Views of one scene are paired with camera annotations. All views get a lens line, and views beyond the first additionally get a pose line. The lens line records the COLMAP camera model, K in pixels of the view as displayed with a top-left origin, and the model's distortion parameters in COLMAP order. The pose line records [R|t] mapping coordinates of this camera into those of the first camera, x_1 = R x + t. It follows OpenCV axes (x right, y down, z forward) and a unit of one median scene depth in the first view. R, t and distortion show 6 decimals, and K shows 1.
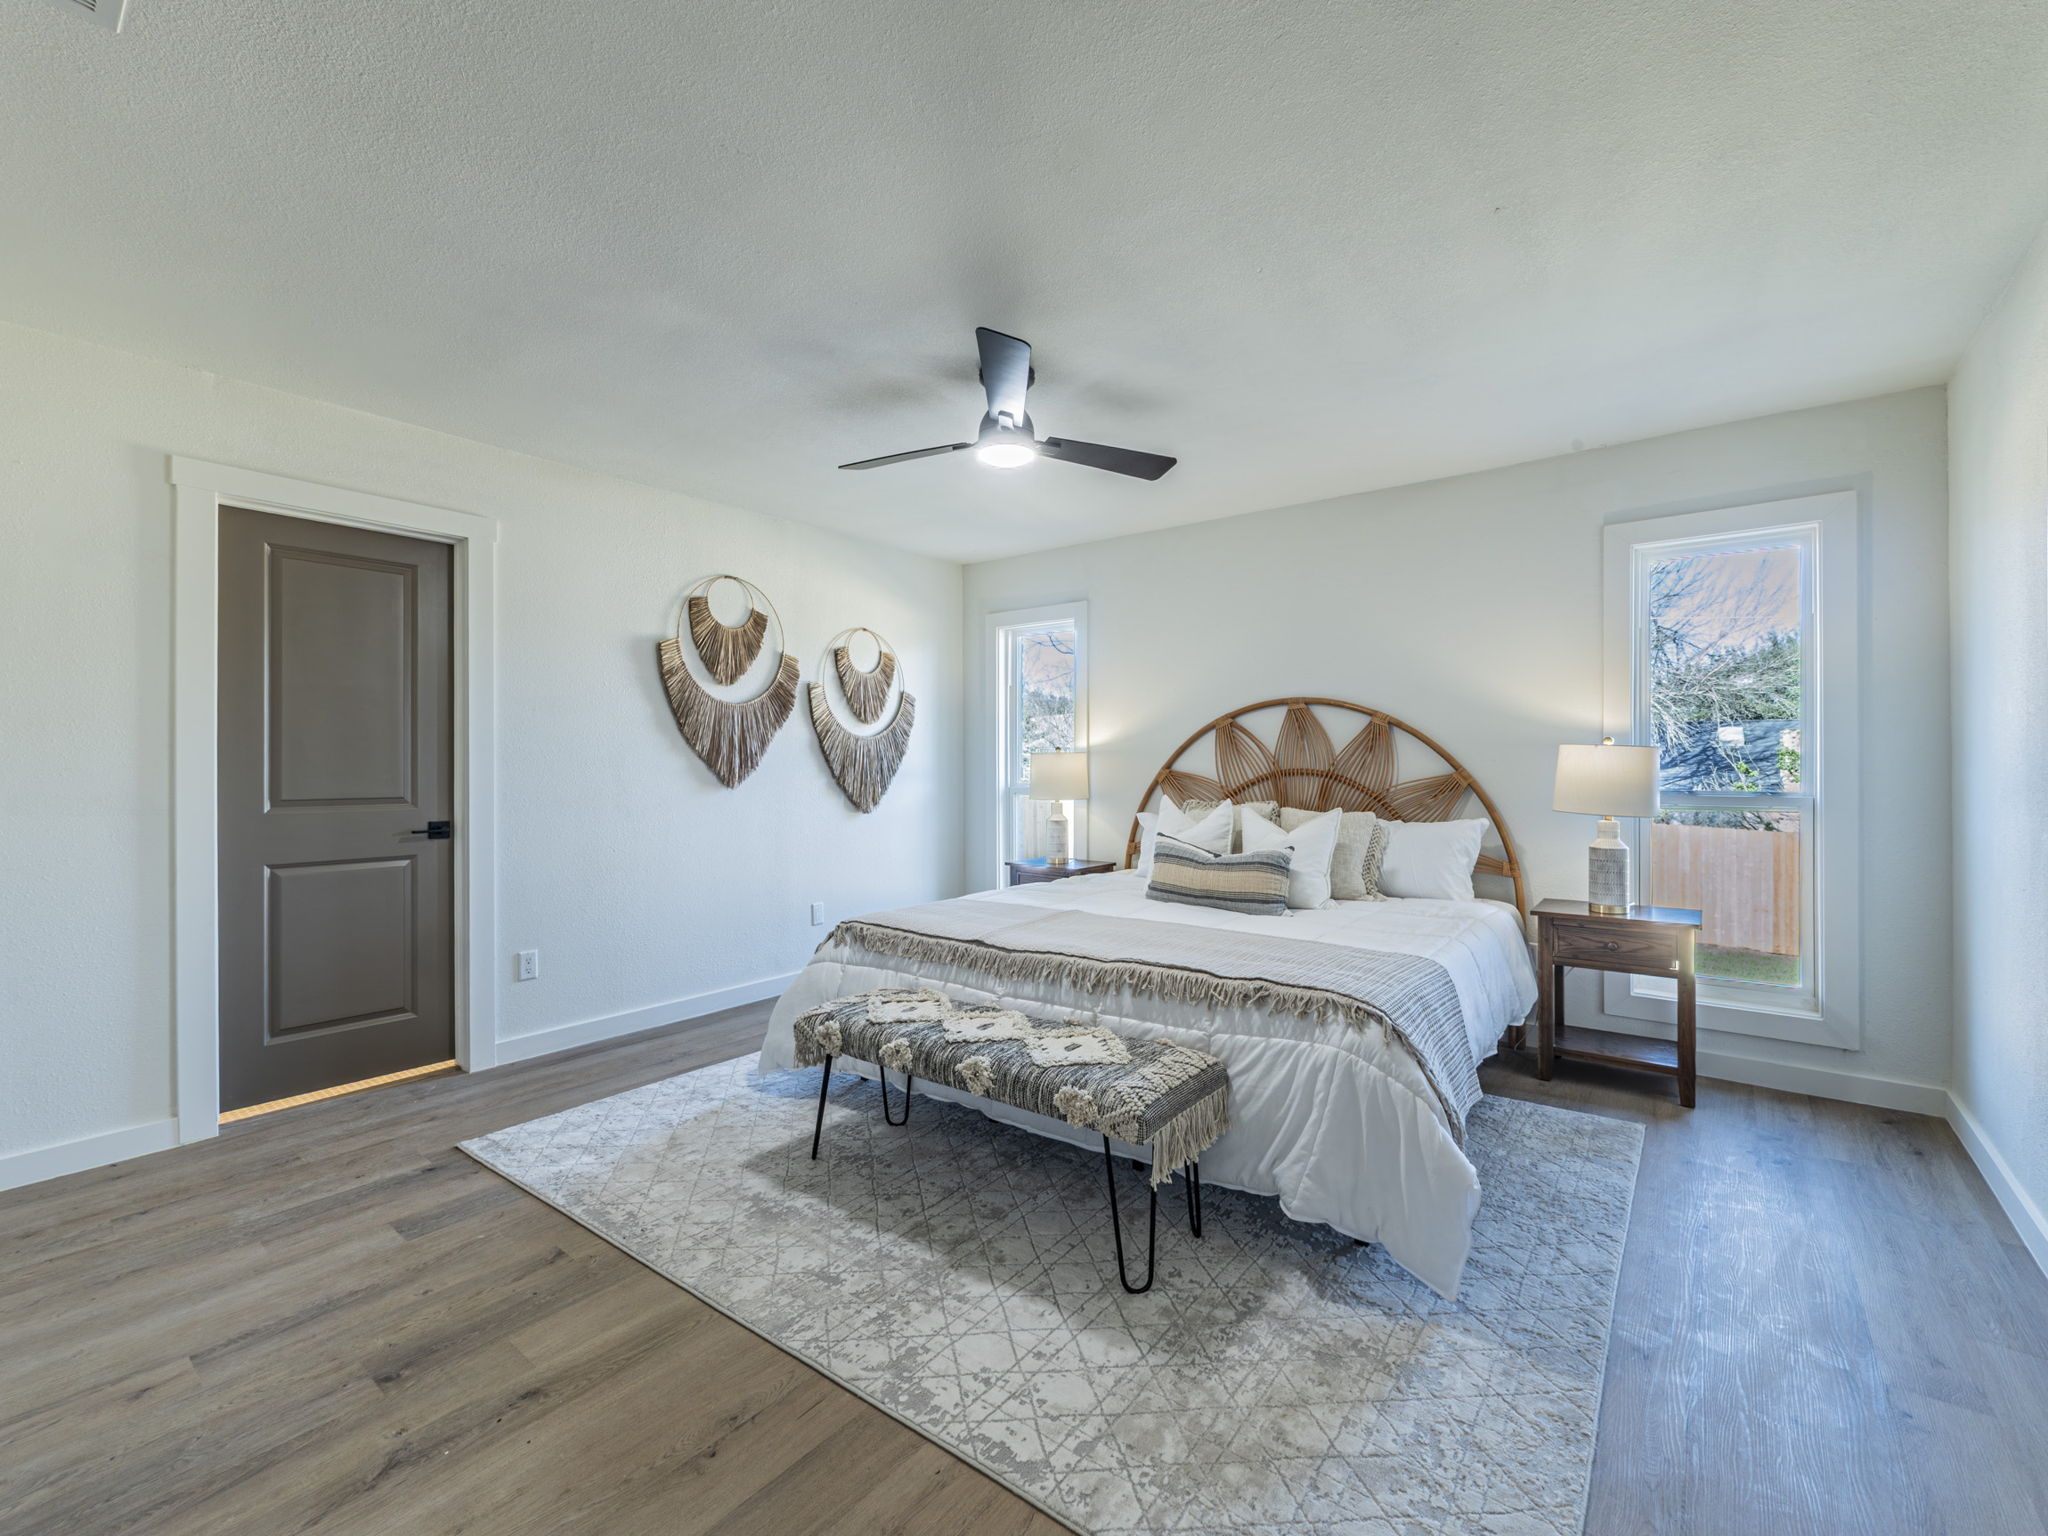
lens RADIAL K [[872.0, 0, 1030.7], [0, 872.0, 766.7], [0, 0, 1]] dist [0.010212, 0.000234]
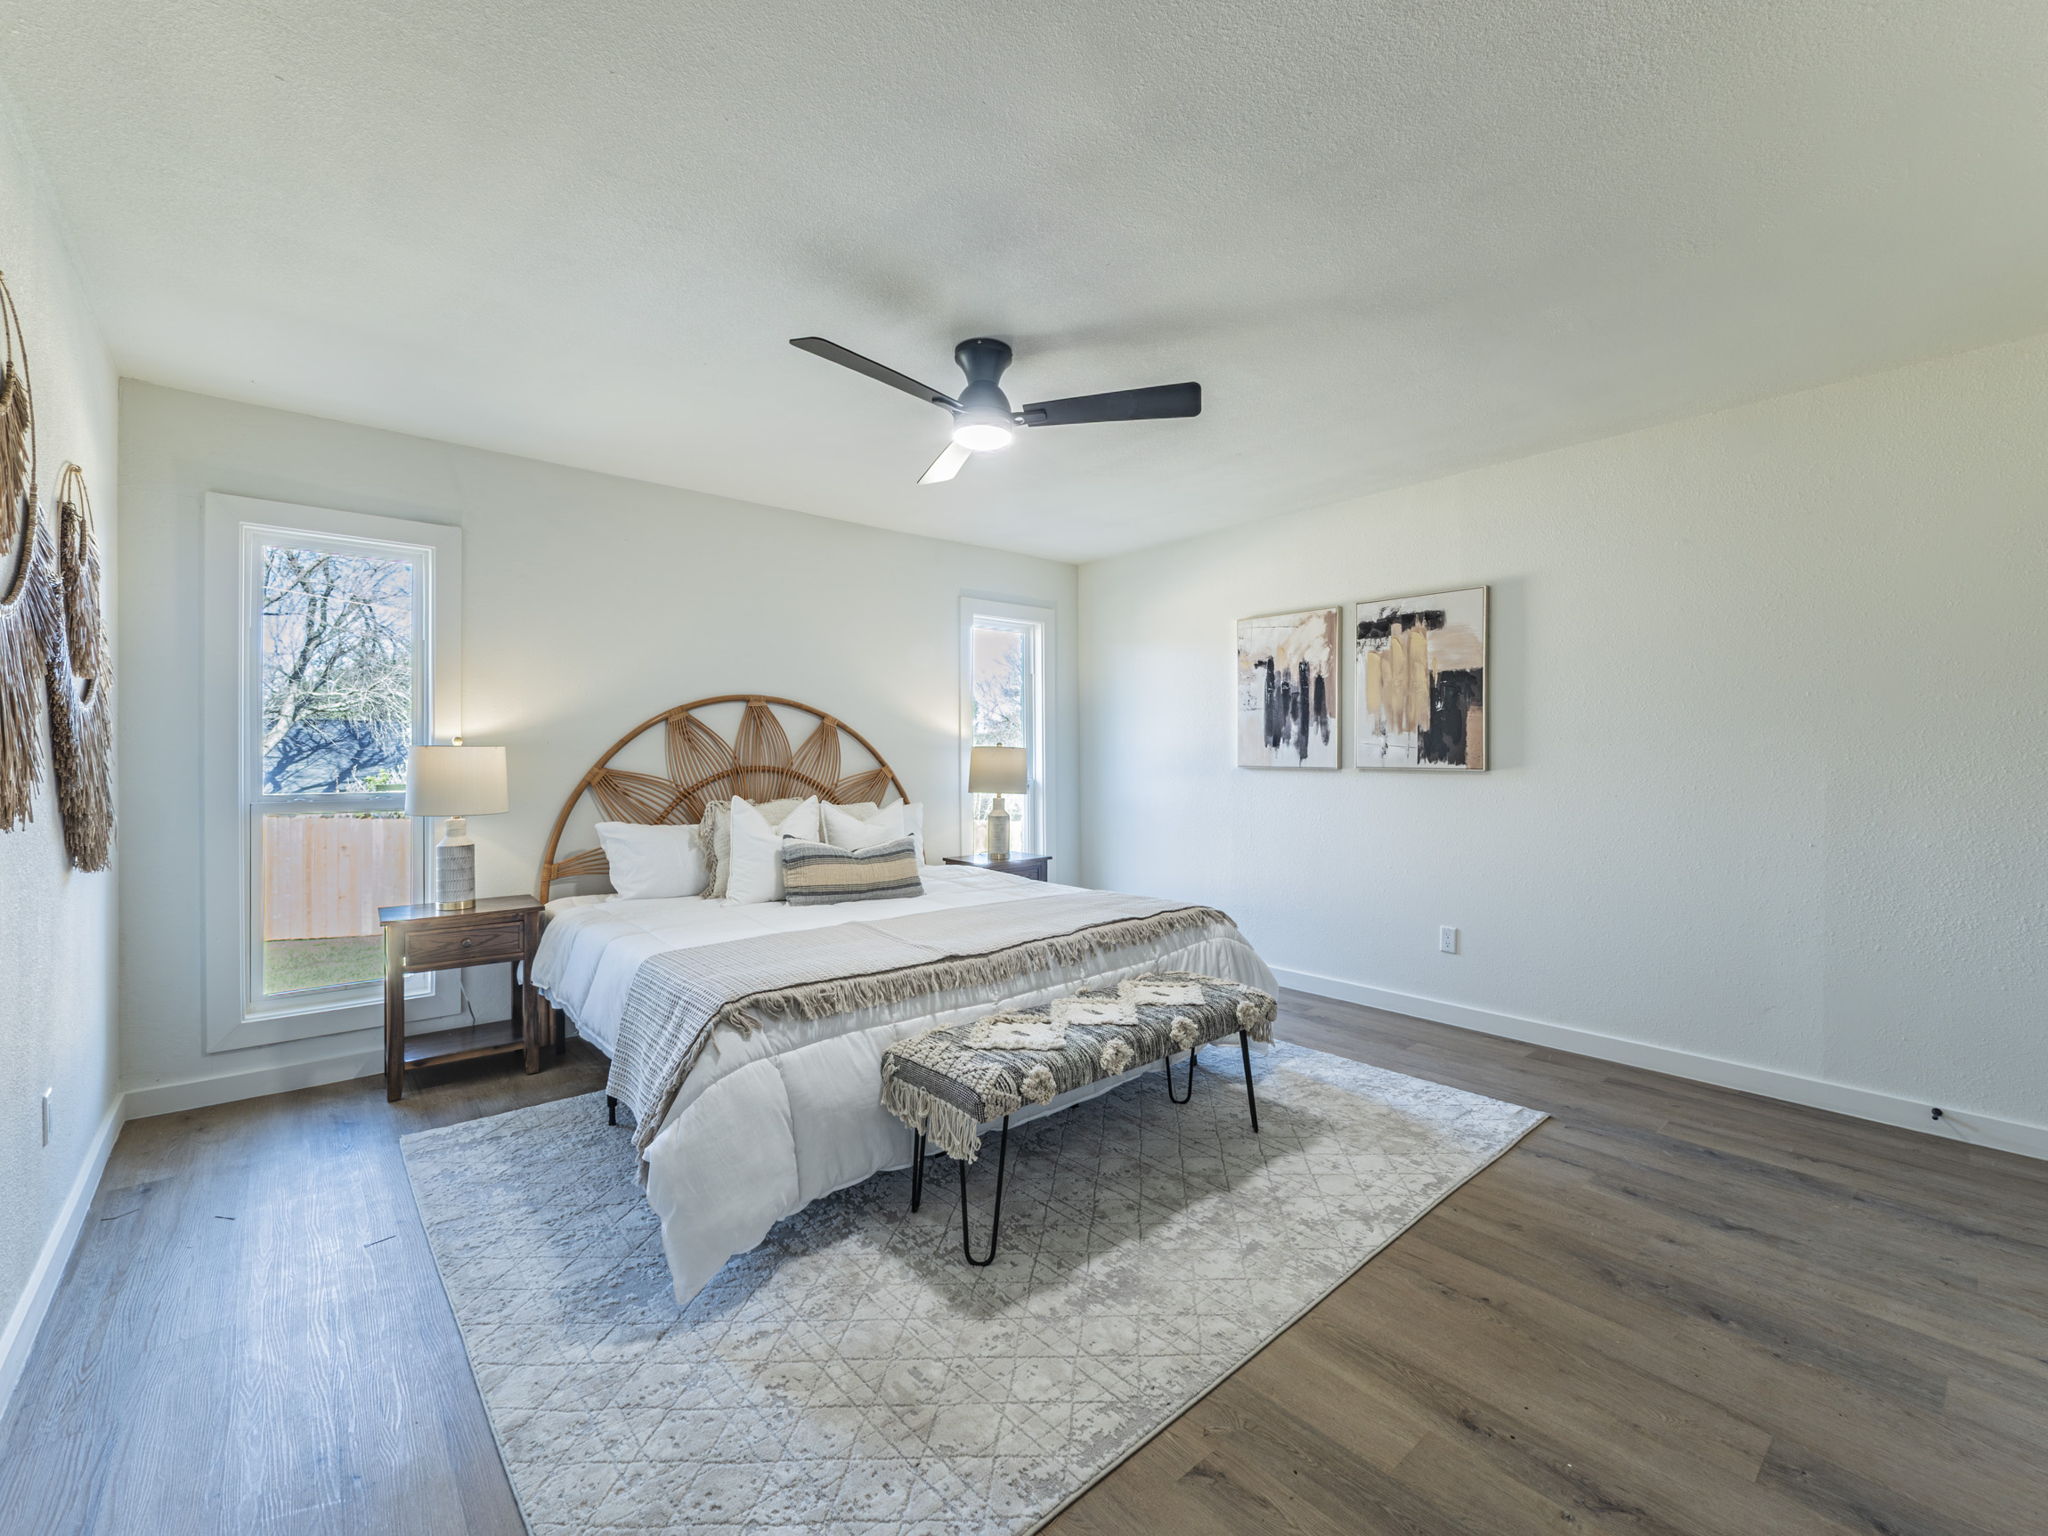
lens RADIAL K [[872.0, 0, 1022.7], [0, 872.0, 764.2], [0, 0, 1]] dist [0.010212, 0.000234]
pose [[0.198273, -0.002290, 0.980144, -1.014894], [0.003801, 0.999992, 0.001568, 0.000043], [-0.980140, 0.003414, 0.198280, 0.817158]]
